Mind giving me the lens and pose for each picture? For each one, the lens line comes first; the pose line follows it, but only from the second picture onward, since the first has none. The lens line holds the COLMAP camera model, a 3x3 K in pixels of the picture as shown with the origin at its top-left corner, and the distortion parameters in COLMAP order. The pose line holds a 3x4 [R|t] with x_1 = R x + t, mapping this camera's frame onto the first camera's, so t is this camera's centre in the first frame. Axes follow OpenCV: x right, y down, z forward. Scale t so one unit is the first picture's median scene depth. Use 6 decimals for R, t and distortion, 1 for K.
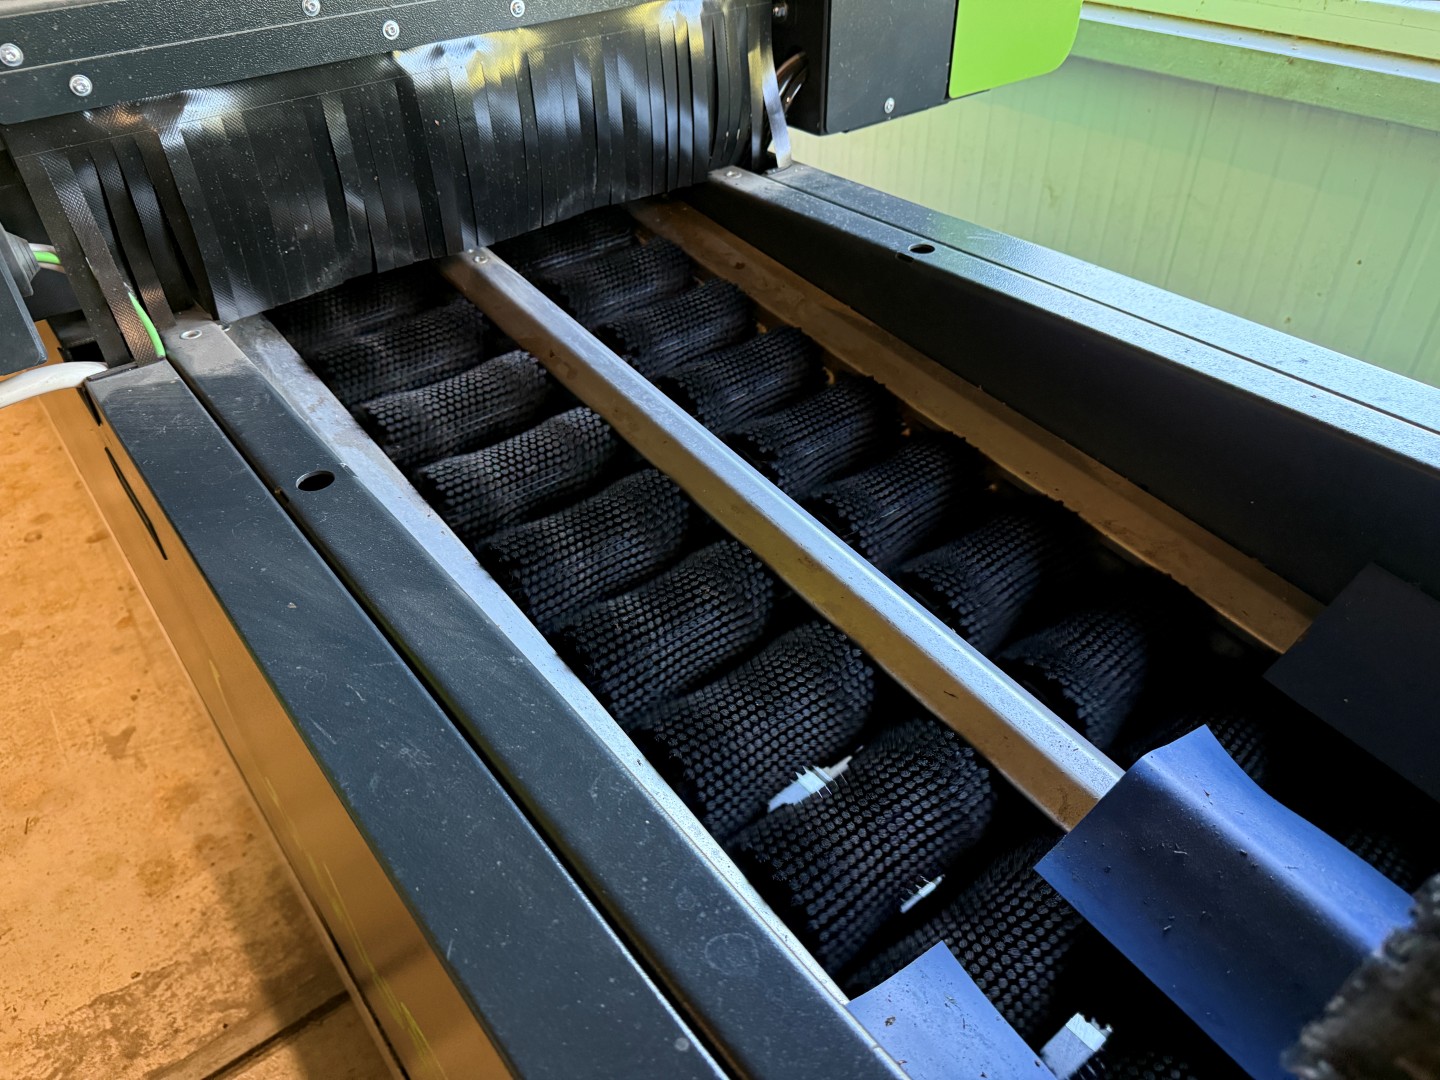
lens RADIAL K [[1043.3, 0, 719.7], [0, 1043.3, 536.8], [0, 0, 1]] dist [-0.005407, -0.010362]
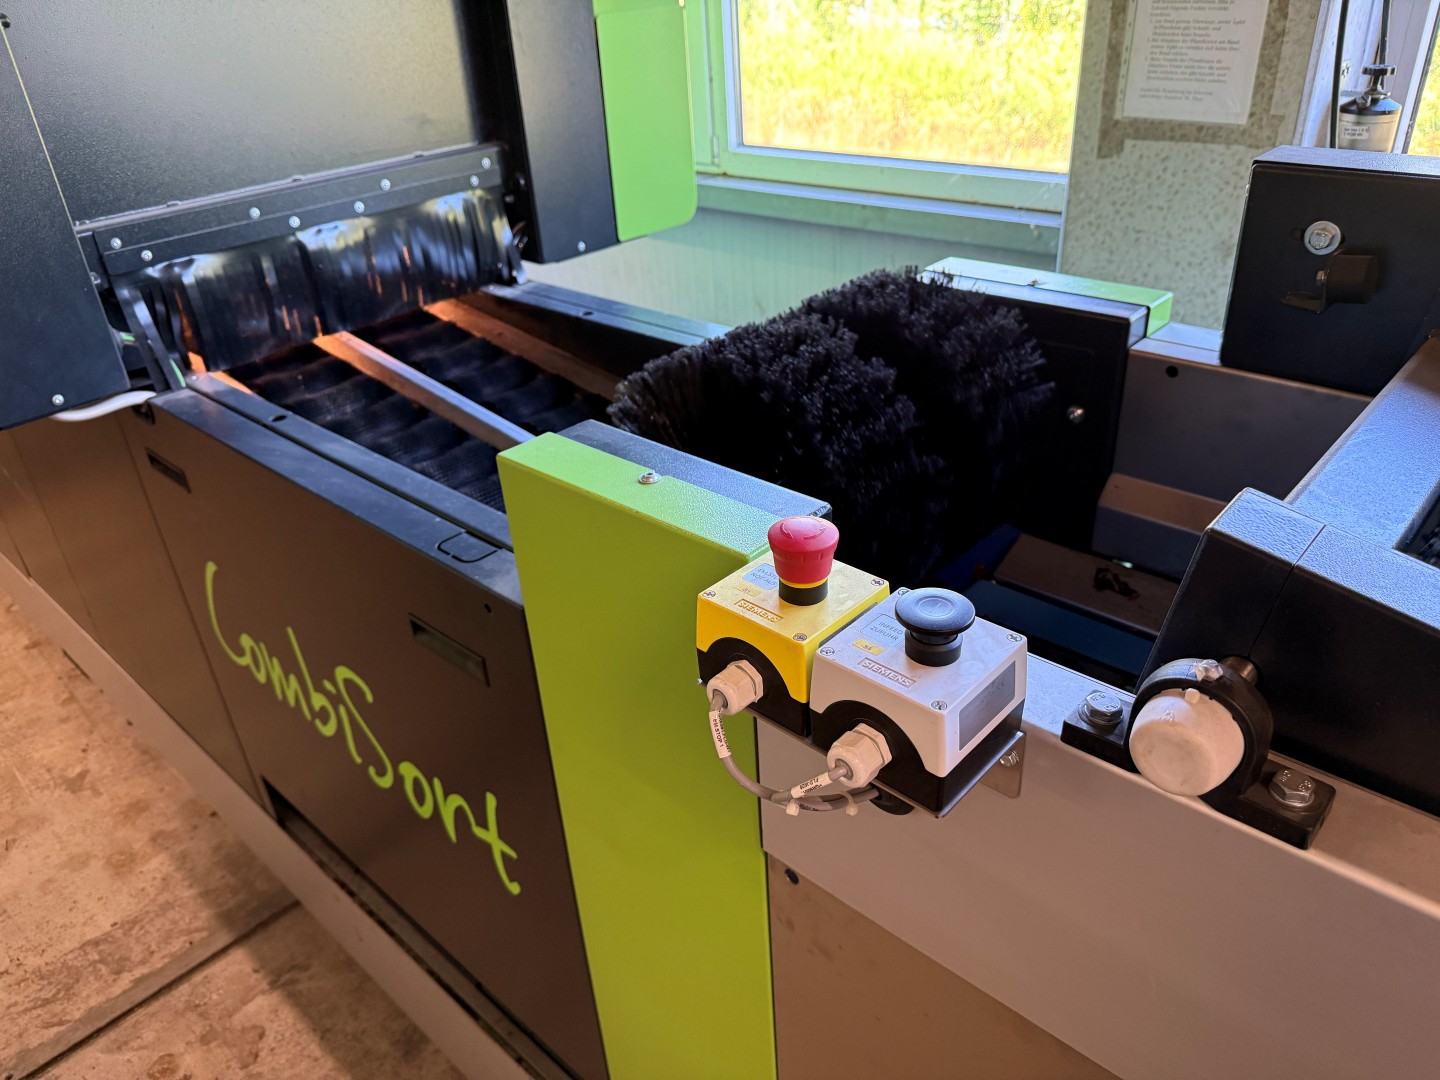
lens RADIAL K [[1041.7, 0, 723.7], [0, 1041.7, 549.9], [0, 0, 1]] dist [-0.005272, -0.002481]
pose [[0.987713, -0.102587, 0.117890, 0.088682], [0.117312, 0.985118, -0.125624, 0.216032], [-0.103249, 0.137911, 0.985048, -0.434059]]
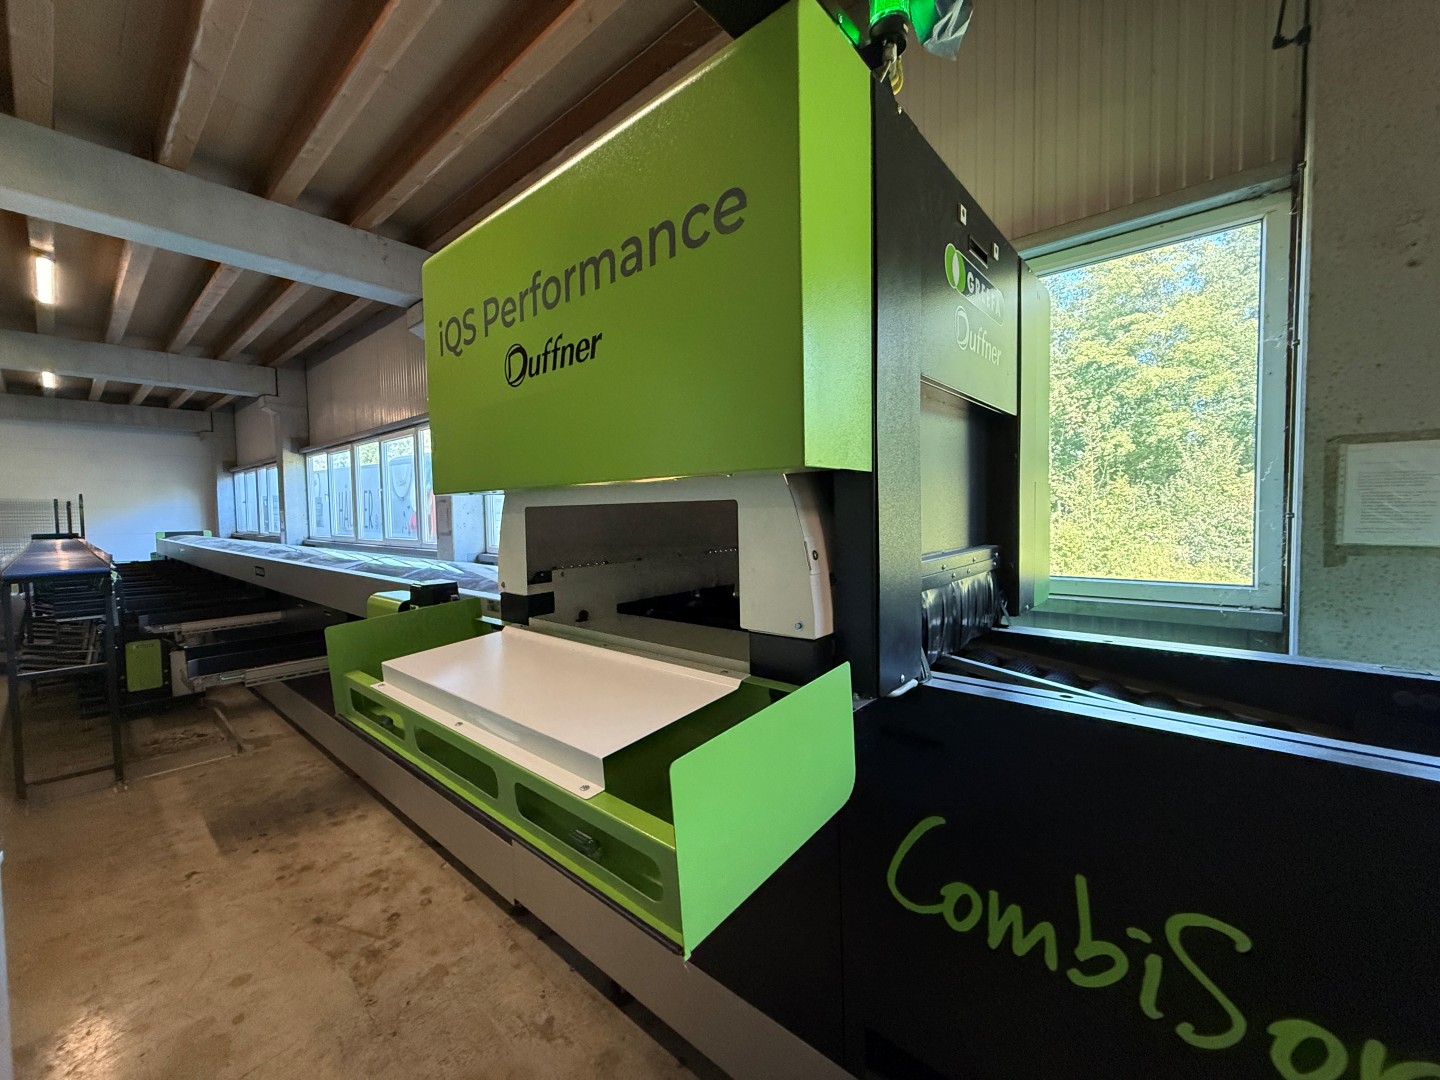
lens RADIAL K [[579.5, 0, 720.0], [0, 579.5, 540.0], [0, 0, 1]] dist [0.001583, -0.000011]
pose [[0.983268, -0.002987, 0.182138, -0.605562], [0.106191, 0.821798, -0.559796, 0.142101], [-0.148009, 0.569771, 0.808365, -0.151372]]
